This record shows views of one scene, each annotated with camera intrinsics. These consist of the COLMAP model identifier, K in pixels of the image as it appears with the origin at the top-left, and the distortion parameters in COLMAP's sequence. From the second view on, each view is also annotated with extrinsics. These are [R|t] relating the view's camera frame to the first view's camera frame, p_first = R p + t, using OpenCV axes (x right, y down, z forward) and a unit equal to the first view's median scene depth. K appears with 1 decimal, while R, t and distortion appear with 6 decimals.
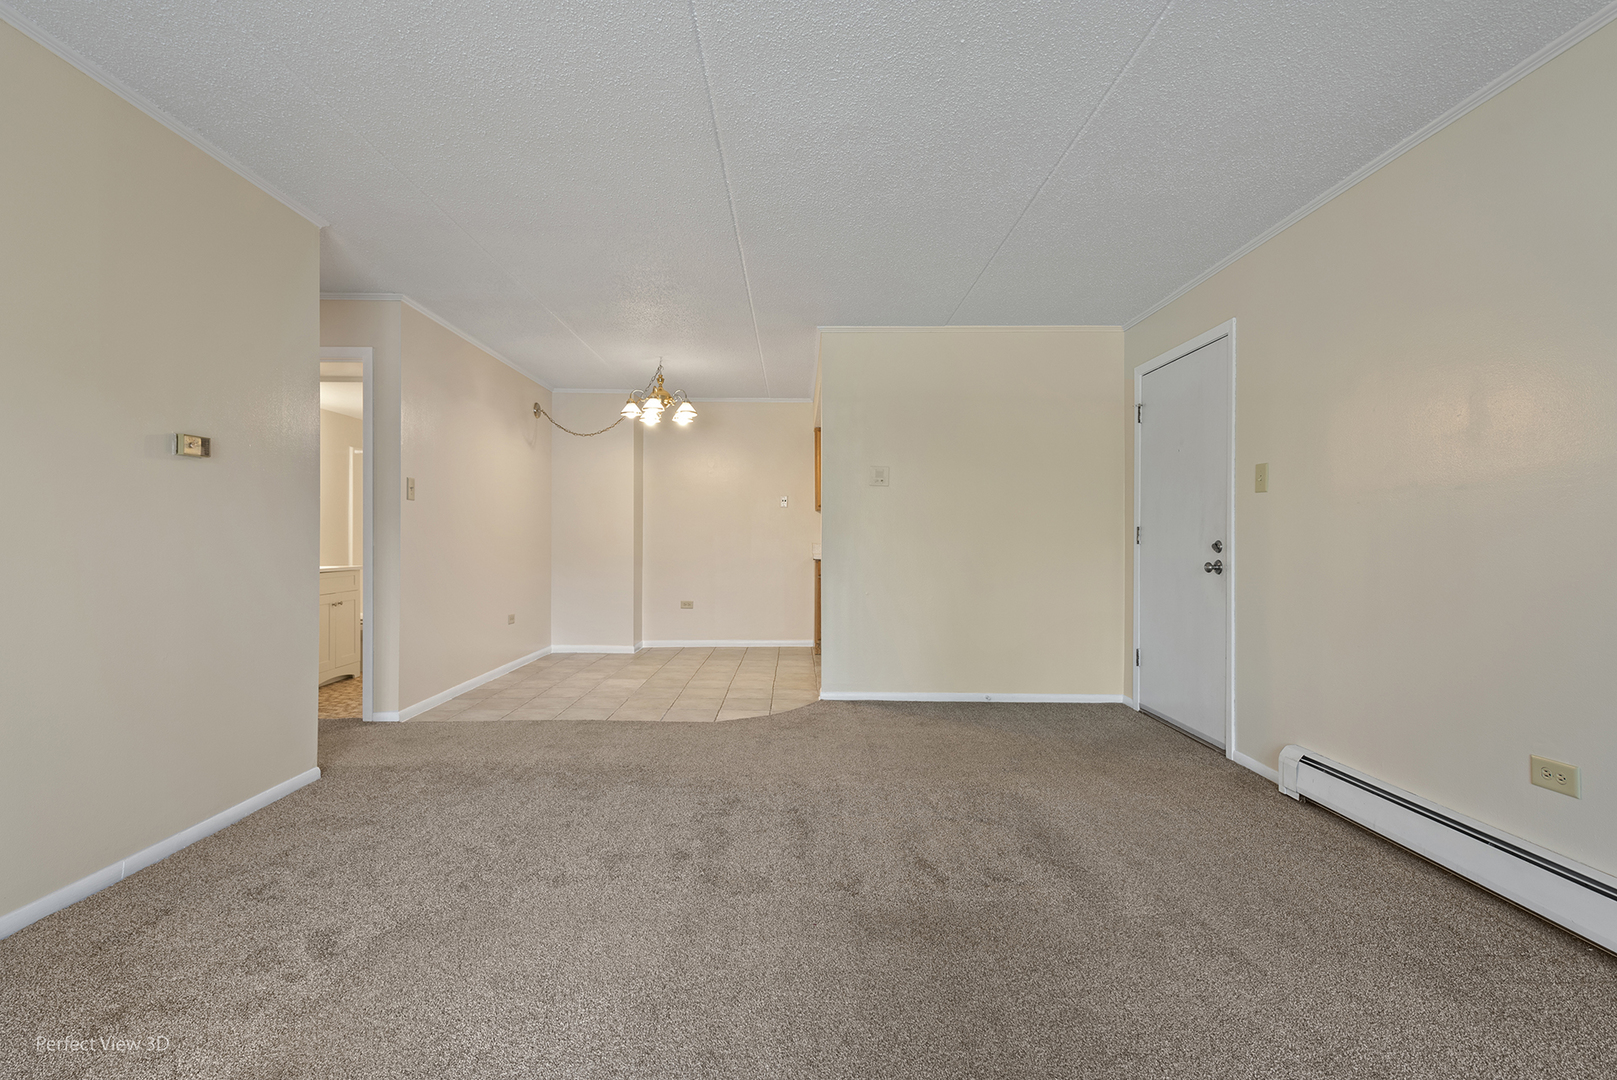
lens RADIAL K [[742.9, 0, 814.4], [0, 742.9, 539.8], [0, 0, 1]] dist [0.007728, -0.001280]
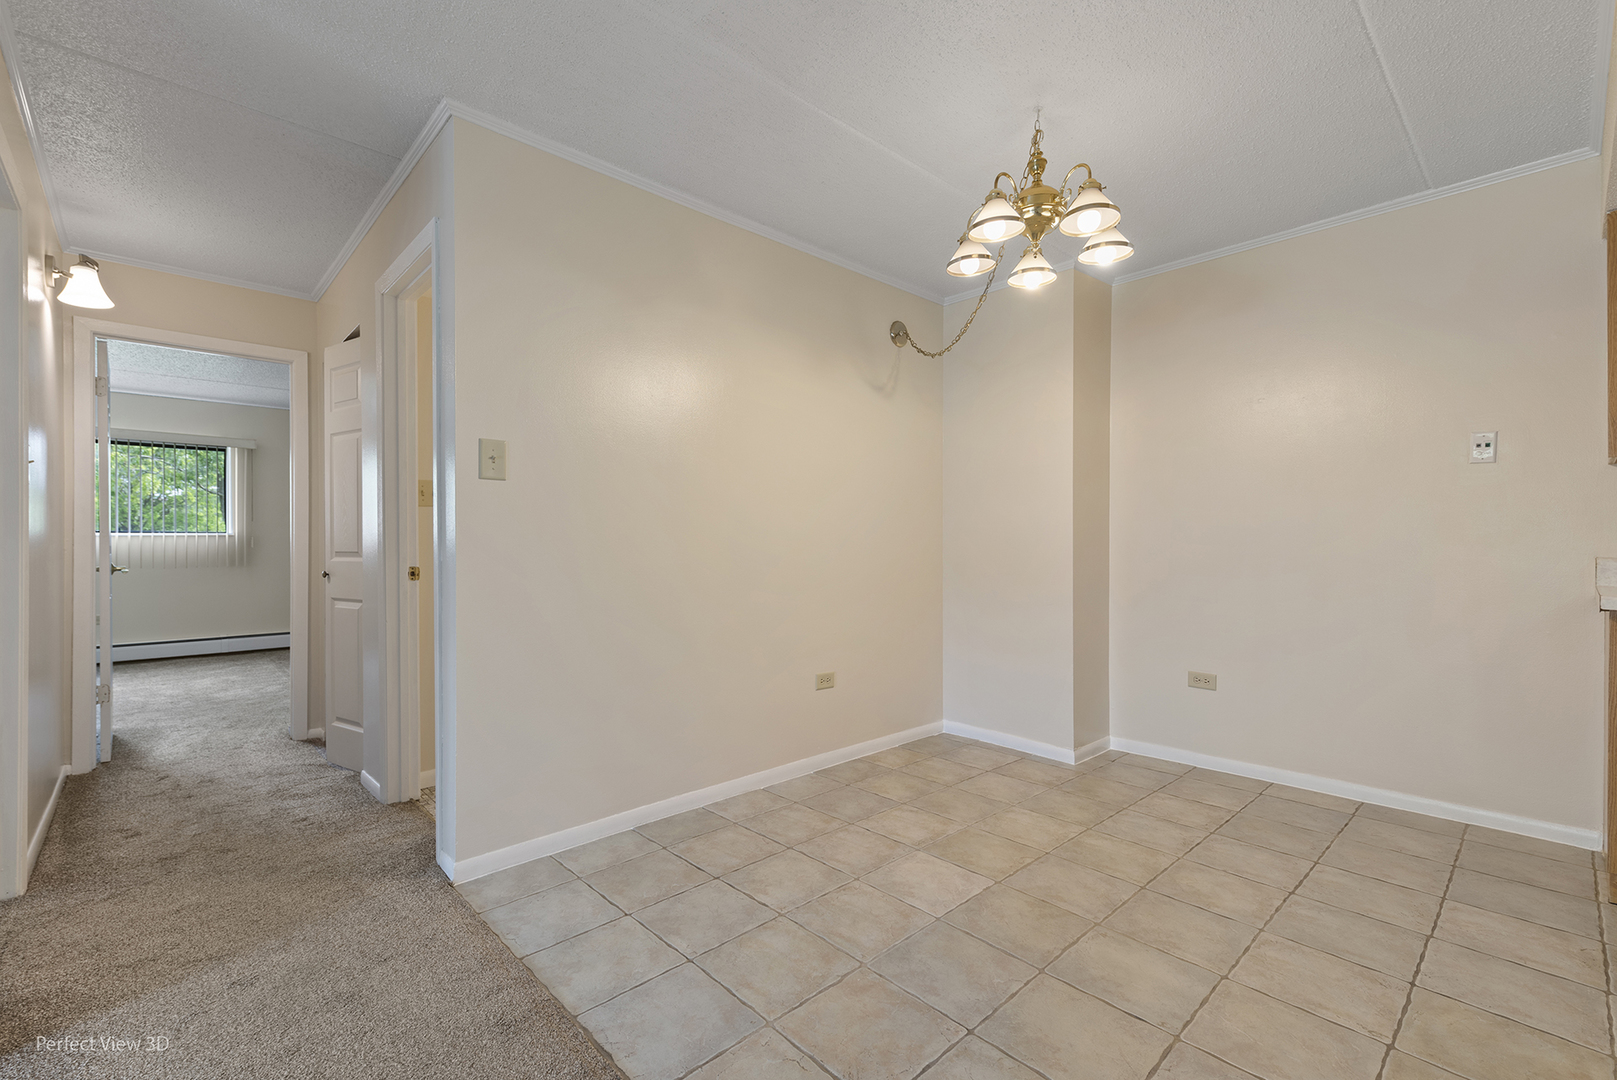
lens RADIAL K [[699.5, 0, 786.3], [0, 699.5, 544.2], [0, 0, 1]] dist [0.010026, -0.002148]
pose [[0.657055, -0.001433, -0.753841, -0.003766], [0.001960, 0.999998, -0.000192, -0.003213], [0.753840, -0.001352, 0.657057, 0.557361]]
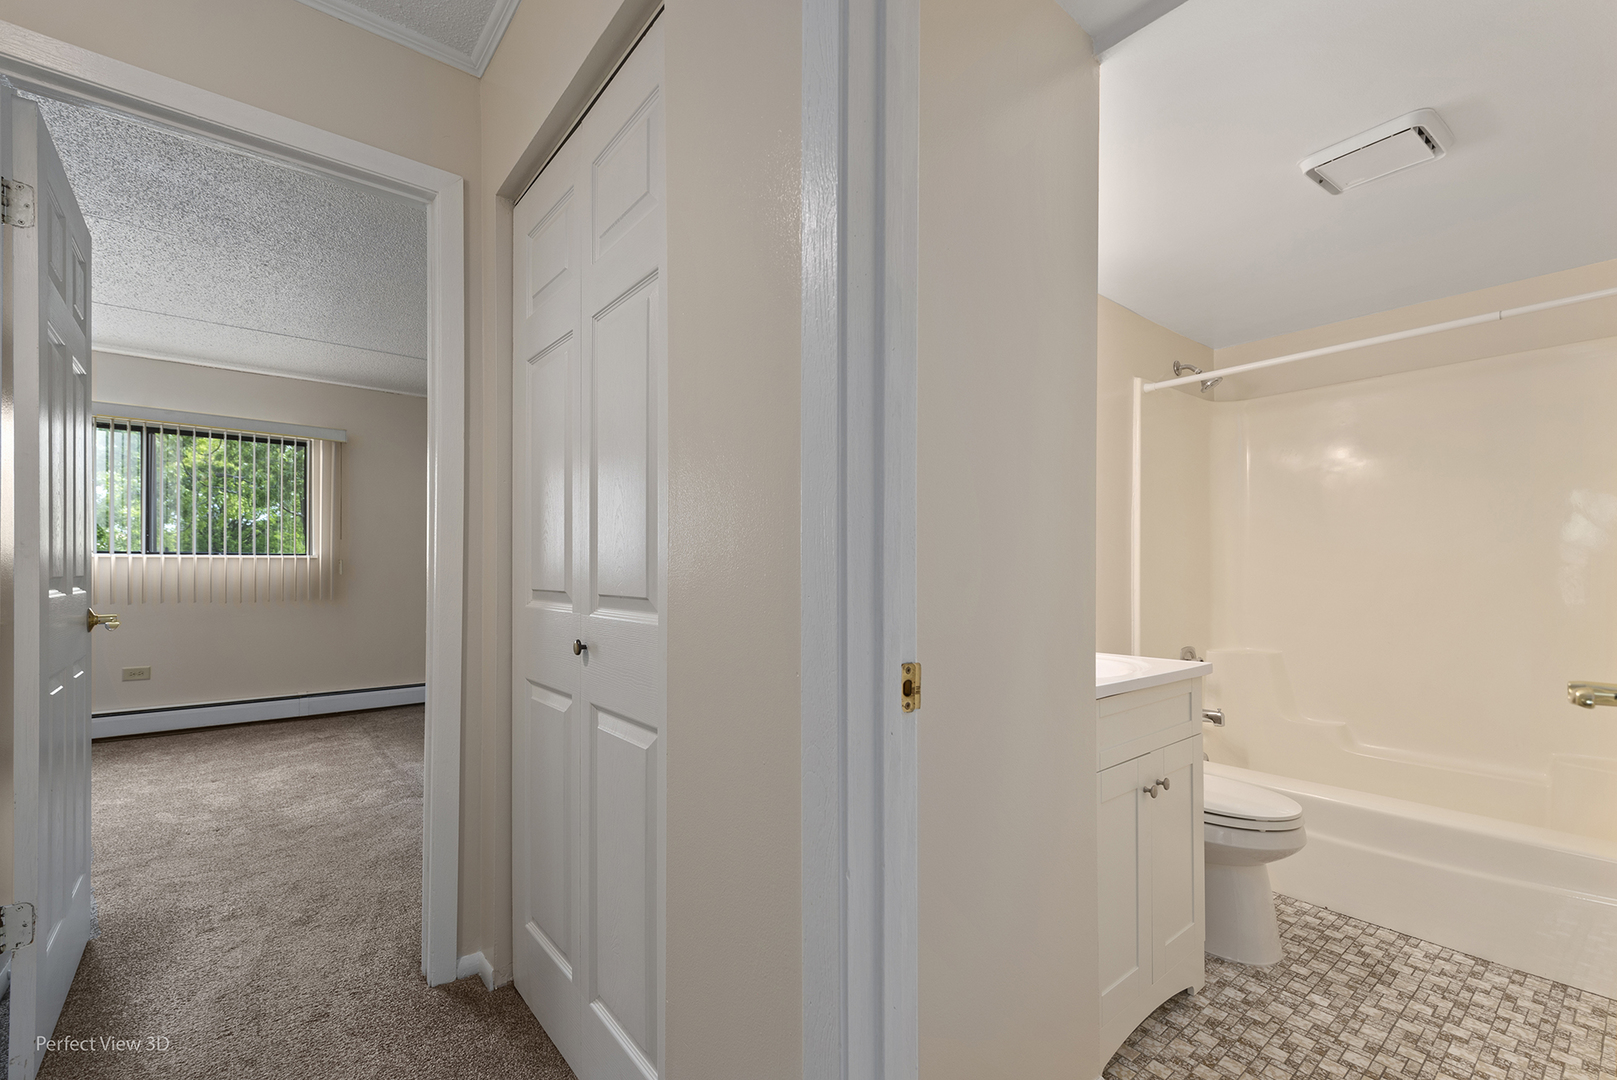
lens RADIAL K [[687.2, 0, 790.5], [0, 687.2, 572.4], [0, 0, 1]] dist [0.009359, -0.000515]
pose [[0.606885, 0.004318, -0.794778, -0.414749], [-0.007036, 0.999975, 0.000061, -0.005834], [0.794759, 0.005555, 0.606900, 0.578608]]
